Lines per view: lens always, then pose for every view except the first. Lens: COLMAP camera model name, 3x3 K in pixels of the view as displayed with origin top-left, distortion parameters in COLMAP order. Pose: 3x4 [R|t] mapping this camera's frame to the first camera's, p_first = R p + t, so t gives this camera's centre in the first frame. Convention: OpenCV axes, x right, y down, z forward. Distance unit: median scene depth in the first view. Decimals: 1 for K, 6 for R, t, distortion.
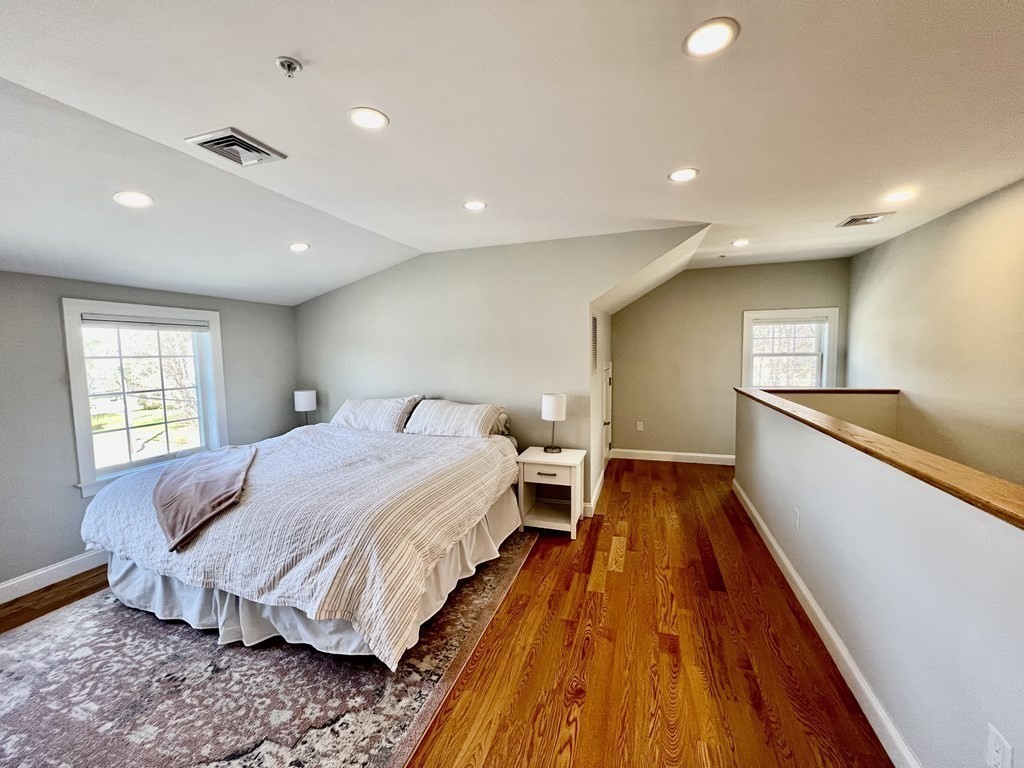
lens RADIAL K [[410.1, 0, 513.9], [0, 410.1, 386.0], [0, 0, 1]] dist [-0.001805, 0.000633]
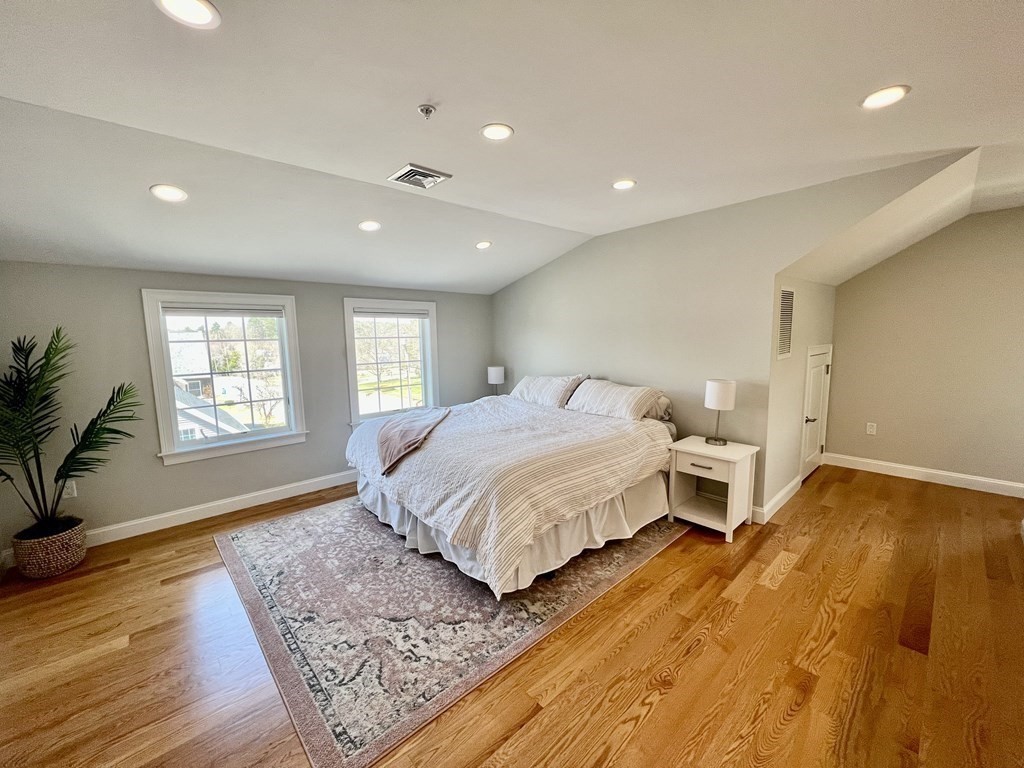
lens RADIAL K [[410.1, 0, 513.4], [0, 410.1, 386.5], [0, 0, 1]] dist [-0.001805, 0.000633]
pose [[0.870676, 0.060158, -0.488164, 0.216388], [-0.037014, 0.997692, 0.056930, -0.000982], [0.490462, -0.031499, 0.870893, -0.007148]]
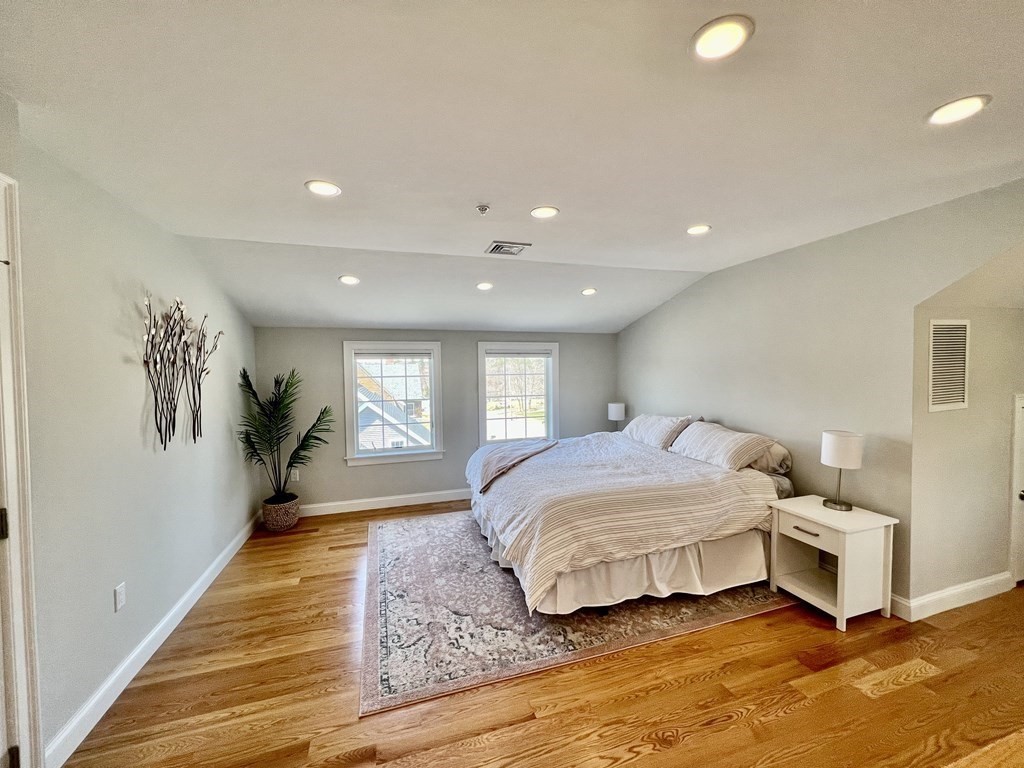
lens RADIAL K [[410.1, 0, 513.1], [0, 410.1, 386.3], [0, 0, 1]] dist [-0.001805, 0.000633]
pose [[0.587621, 0.040641, -0.808115, 0.536636], [-0.064117, 0.997936, 0.003564, -0.044037], [0.806592, 0.049720, 0.589014, 0.088782]]
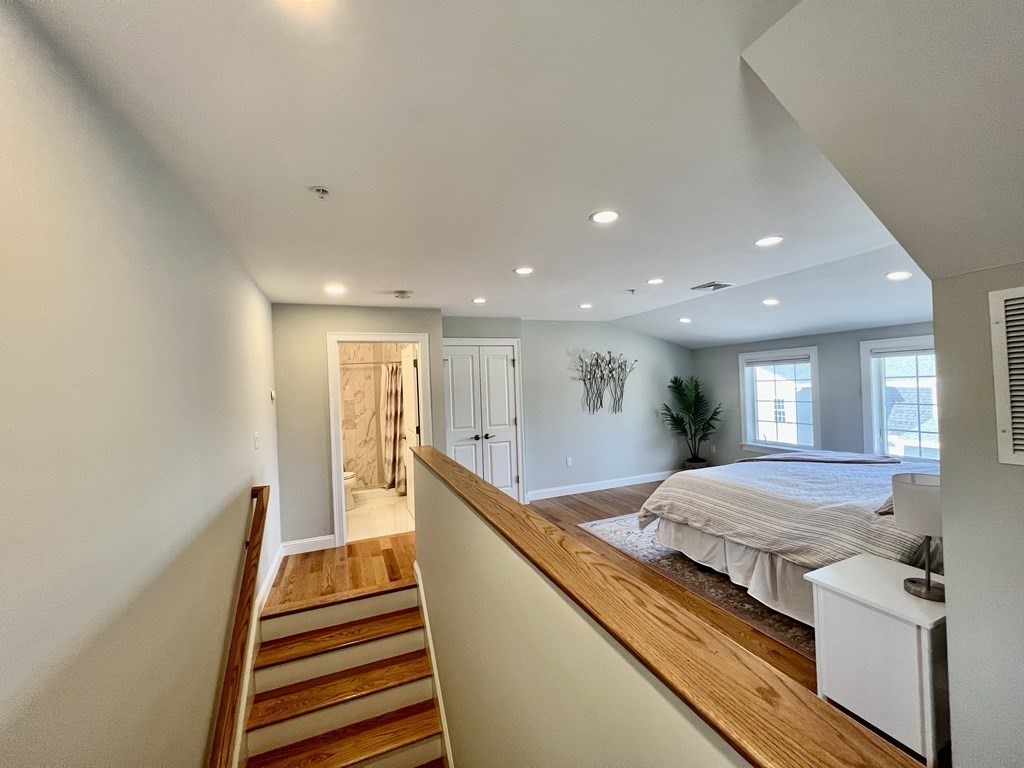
lens RADIAL K [[410.1, 0, 513.8], [0, 410.1, 381.9], [0, 0, 1]] dist [-0.001805, 0.000633]
pose [[-0.761395, 0.037806, -0.647184, 1.206533], [-0.004496, 0.997966, 0.063587, -0.182181], [0.648272, 0.051324, -0.759677, 1.613941]]
